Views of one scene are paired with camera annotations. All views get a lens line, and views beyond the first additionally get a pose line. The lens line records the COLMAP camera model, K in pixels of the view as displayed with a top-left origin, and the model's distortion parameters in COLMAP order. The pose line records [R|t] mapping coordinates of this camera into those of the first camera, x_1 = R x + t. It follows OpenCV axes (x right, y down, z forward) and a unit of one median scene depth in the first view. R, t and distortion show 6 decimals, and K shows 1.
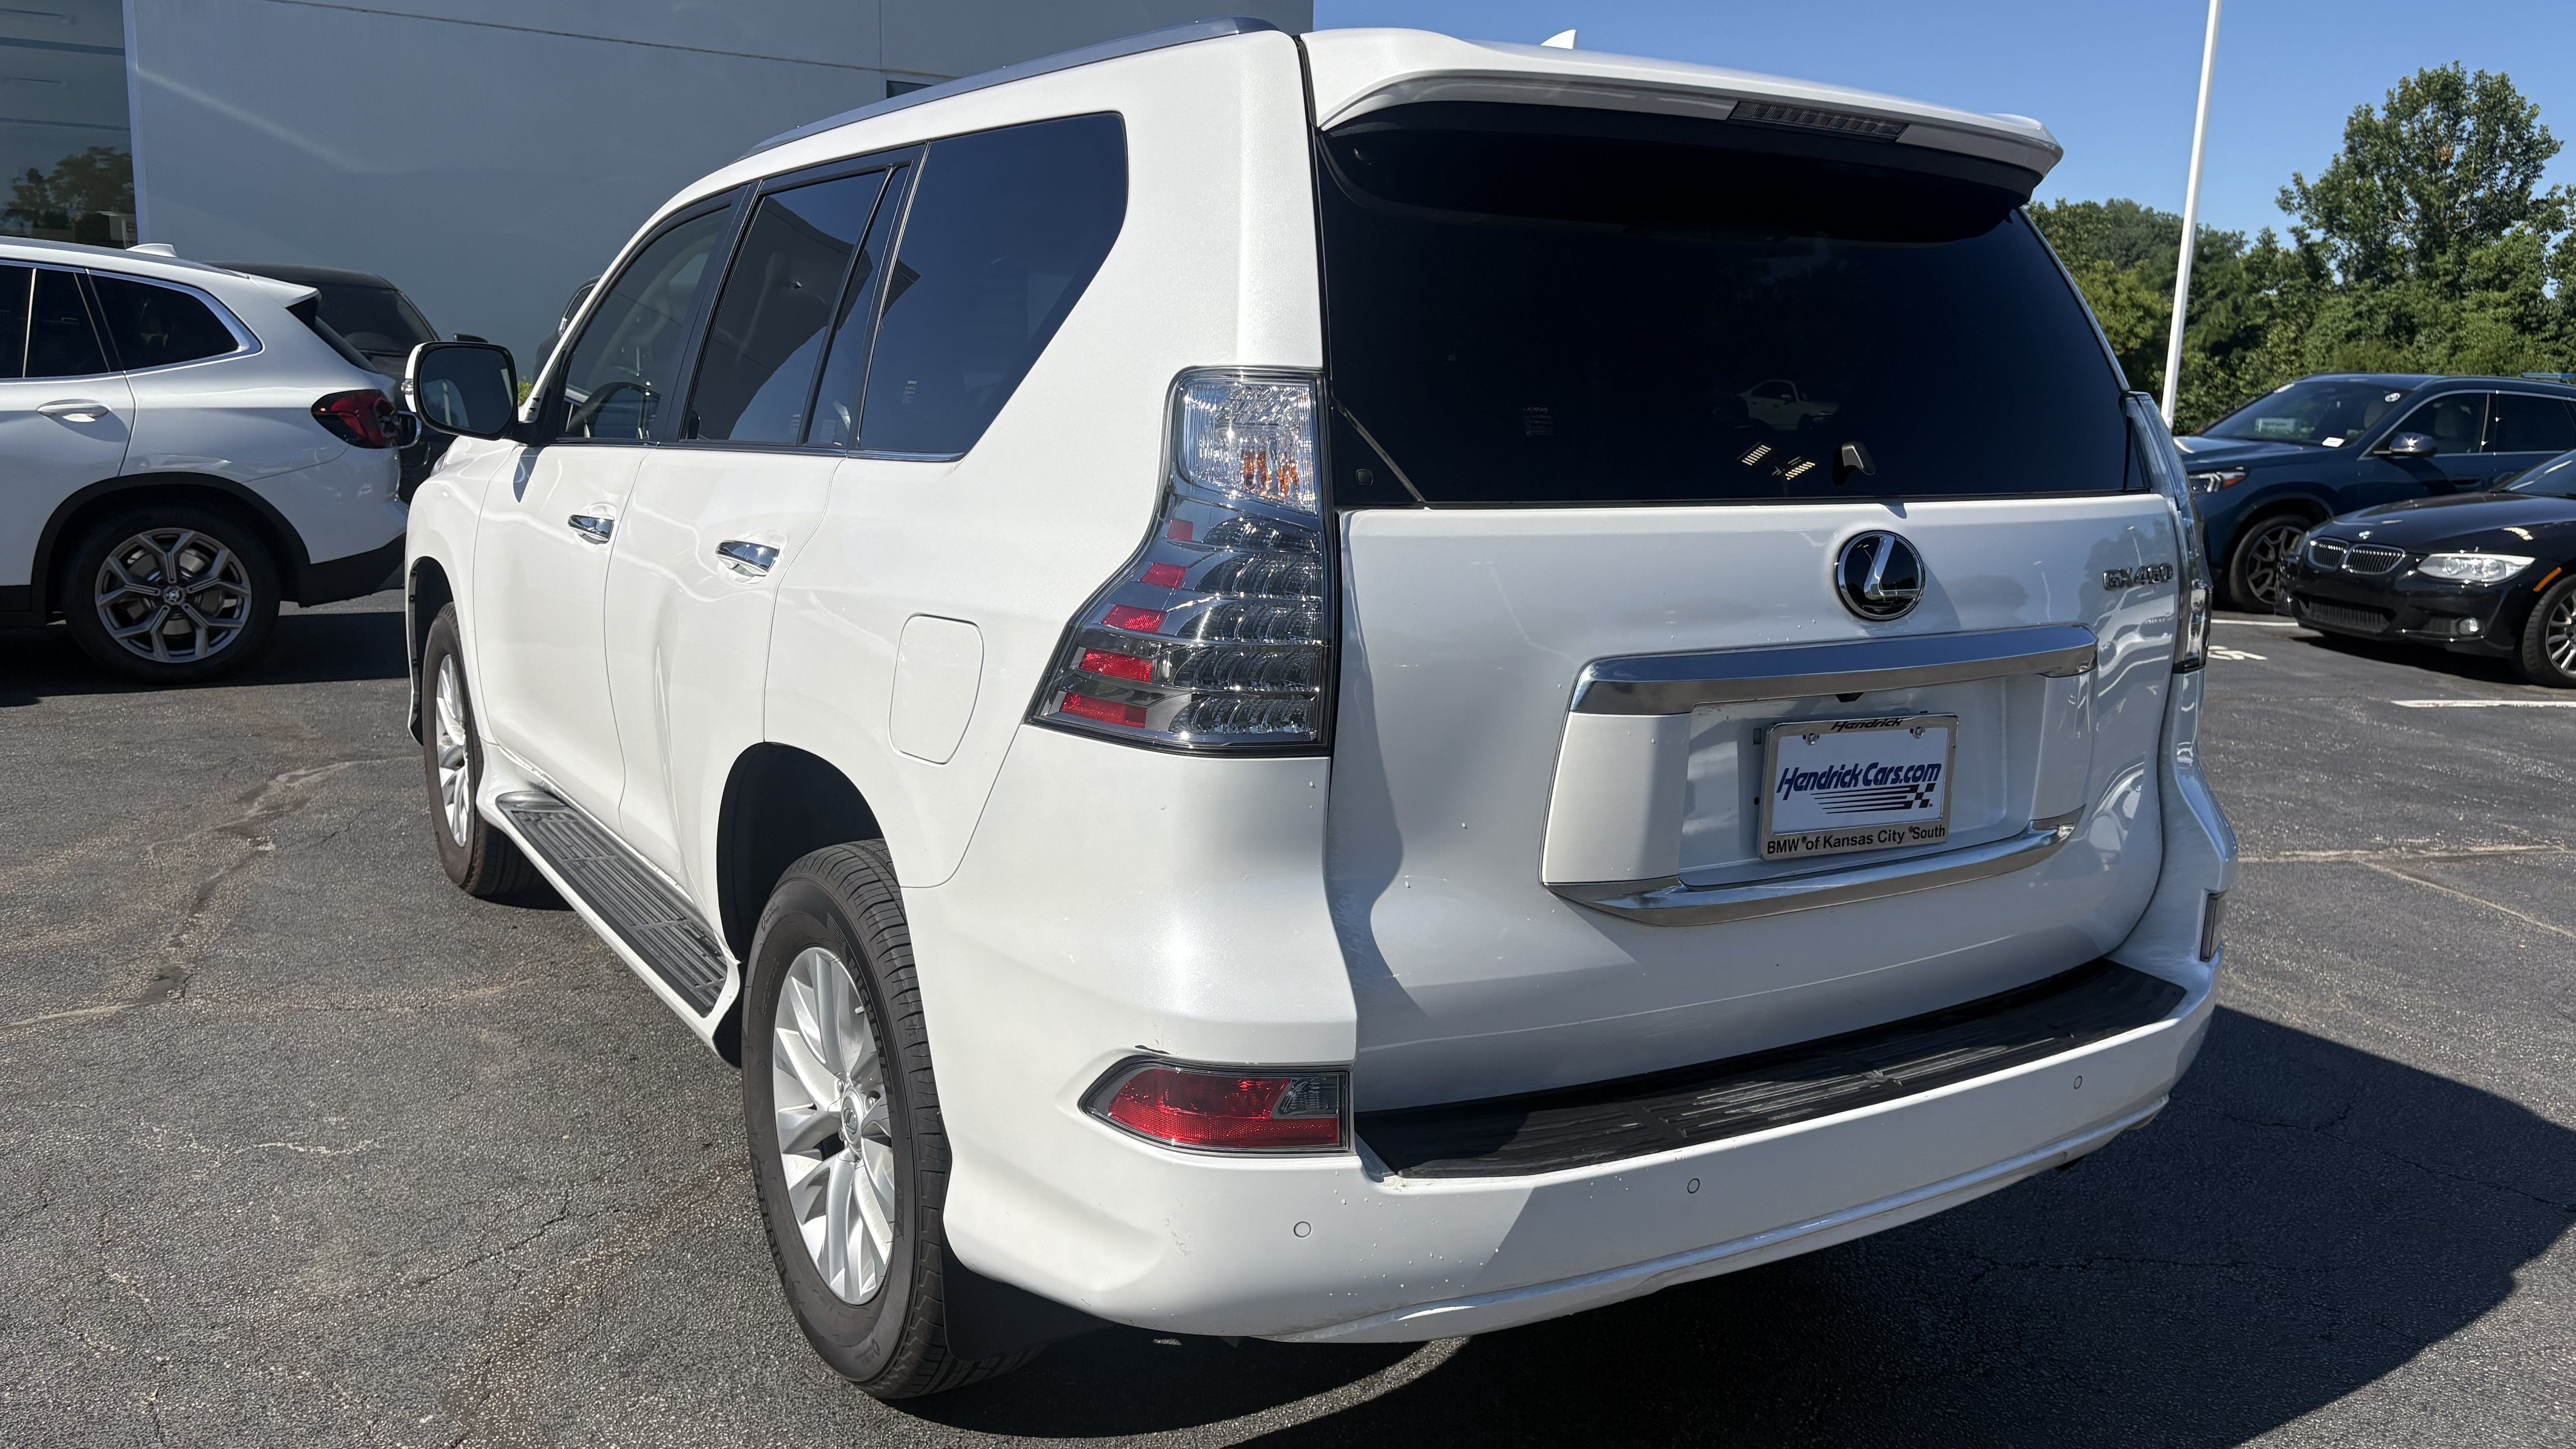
lens RADIAL K [[1978.9, 0, 1339.4], [0, 1978.9, 698.3], [0, 0, 1]] dist [0.010010, -0.015427]
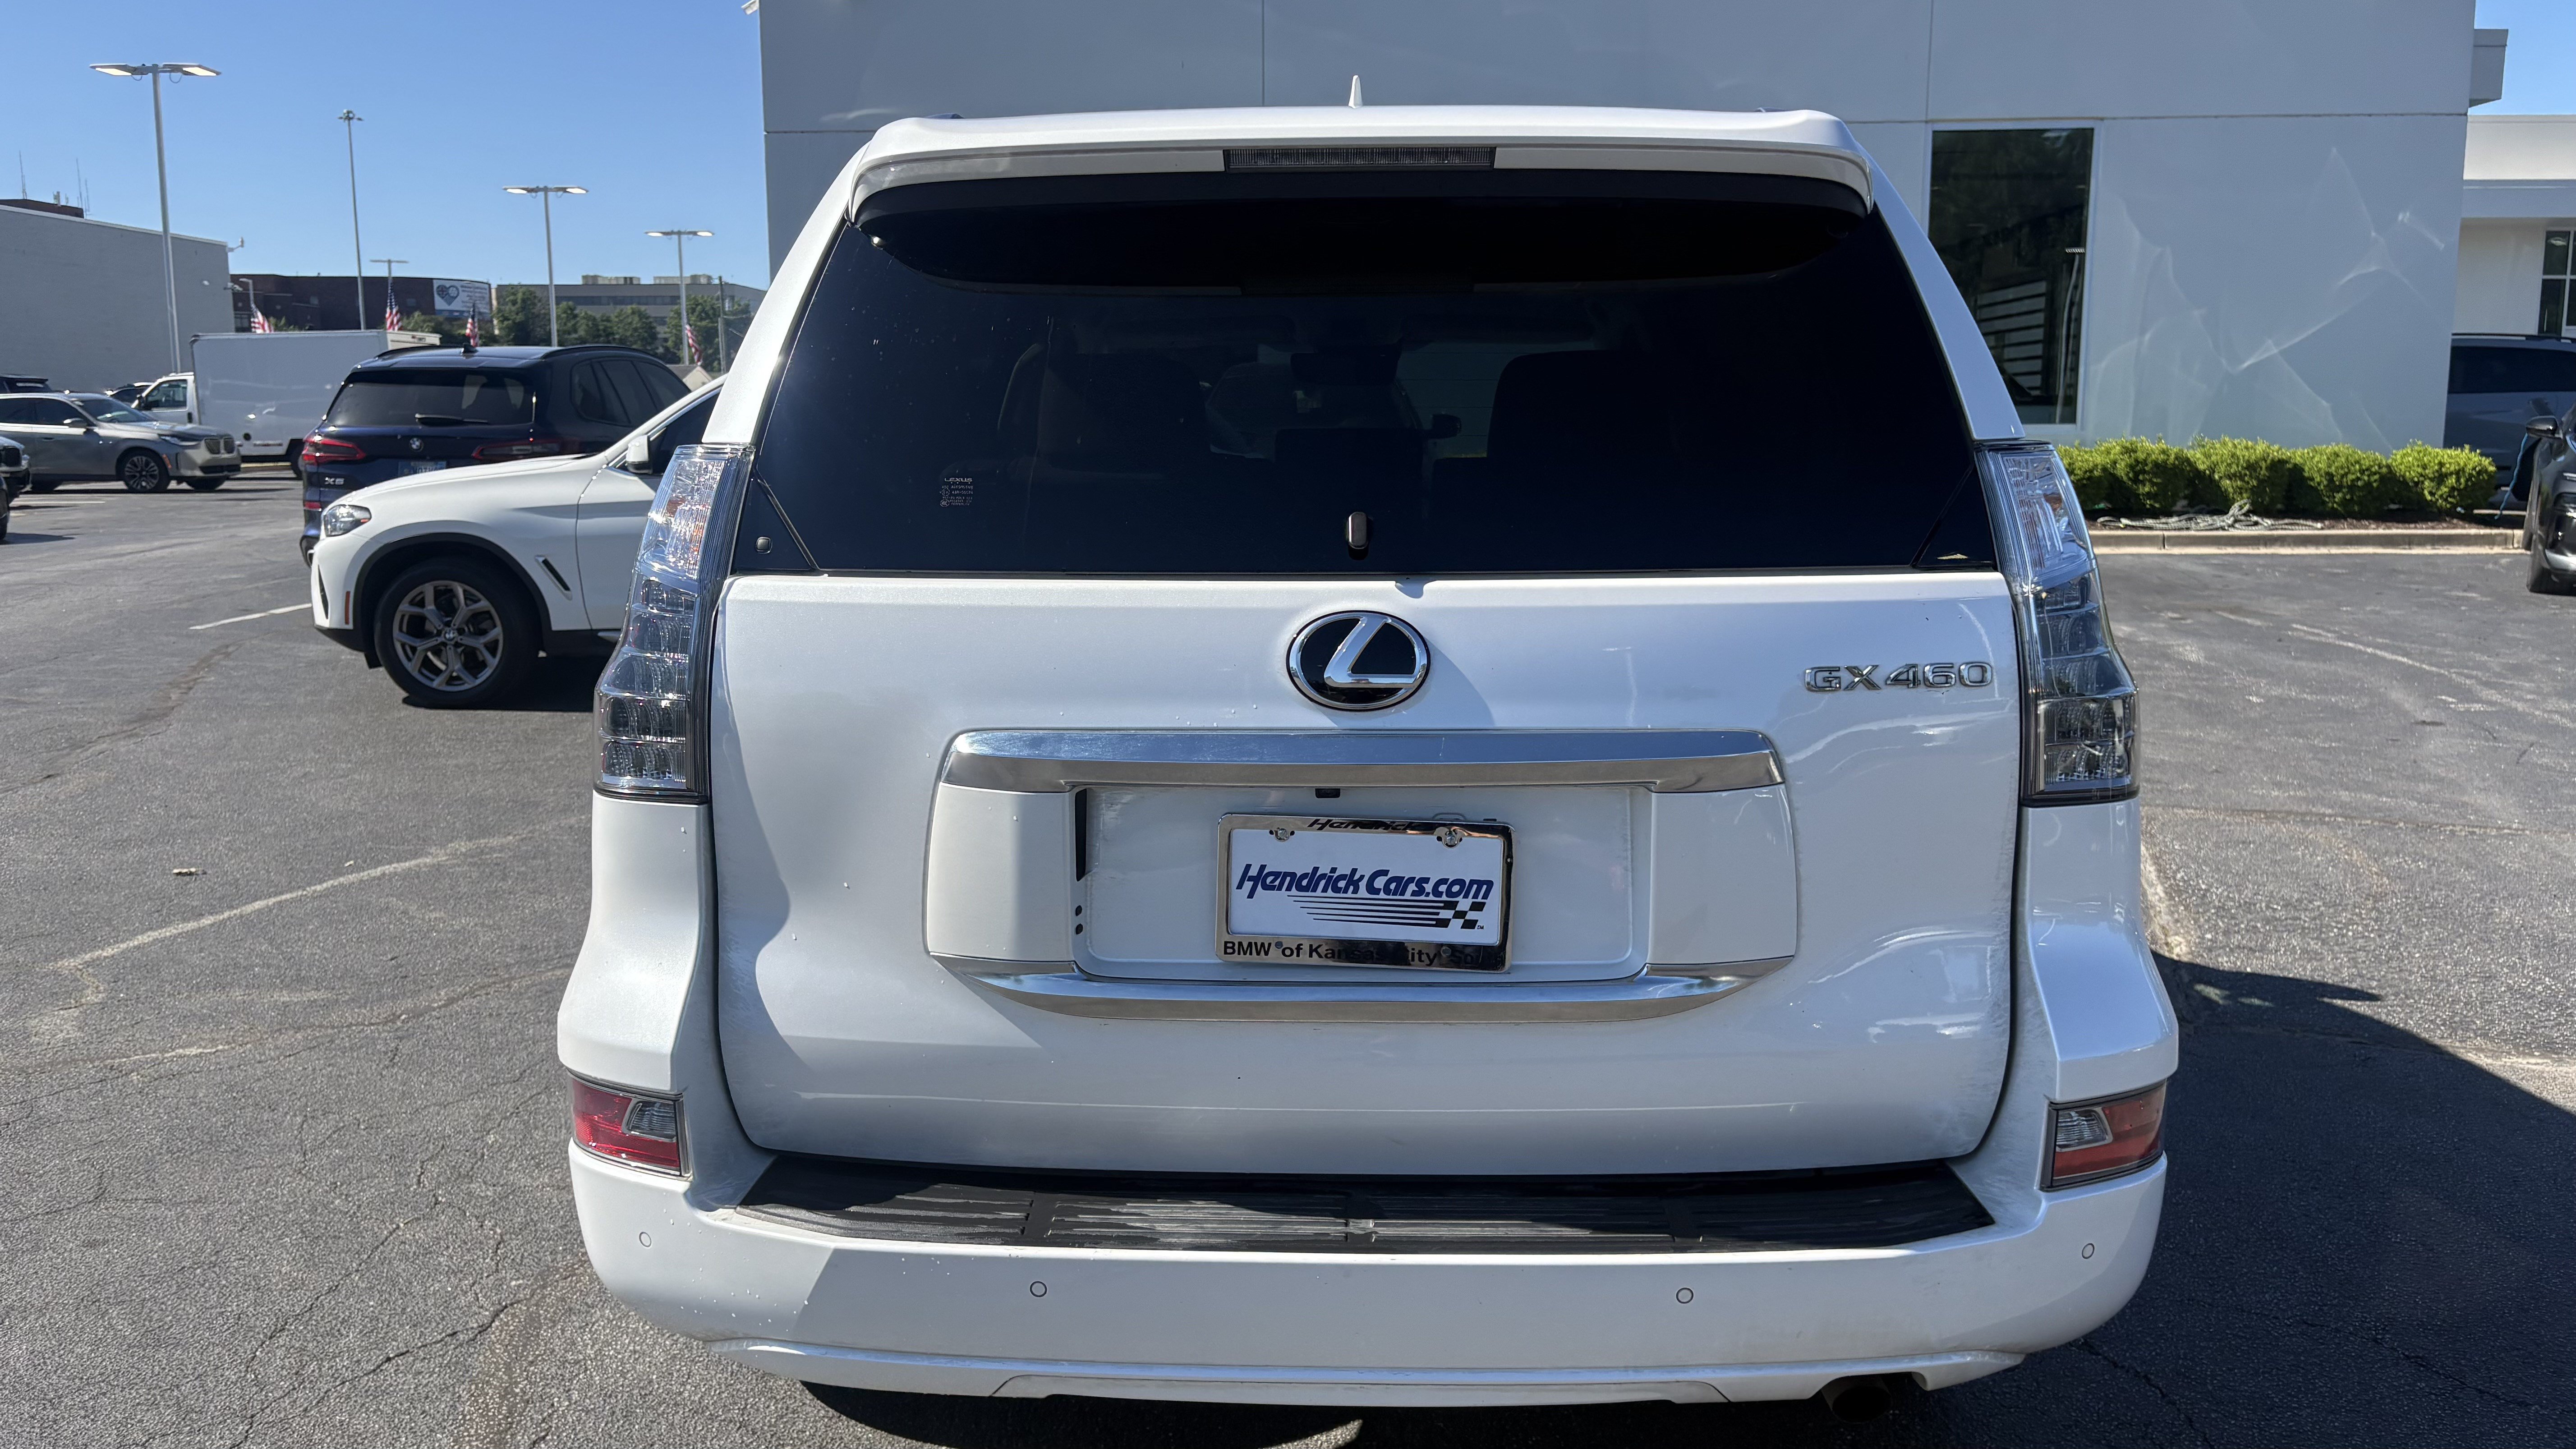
lens RADIAL K [[1978.9, 0, 1345.8], [0, 1978.9, 663.0], [0, 0, 1]] dist [0.010010, -0.015427]
pose [[0.832657, 0.040565, -0.552302, 0.758410], [-0.066594, 0.997411, -0.027142, -0.035523], [0.549771, 0.059380, 0.833202, 0.251141]]
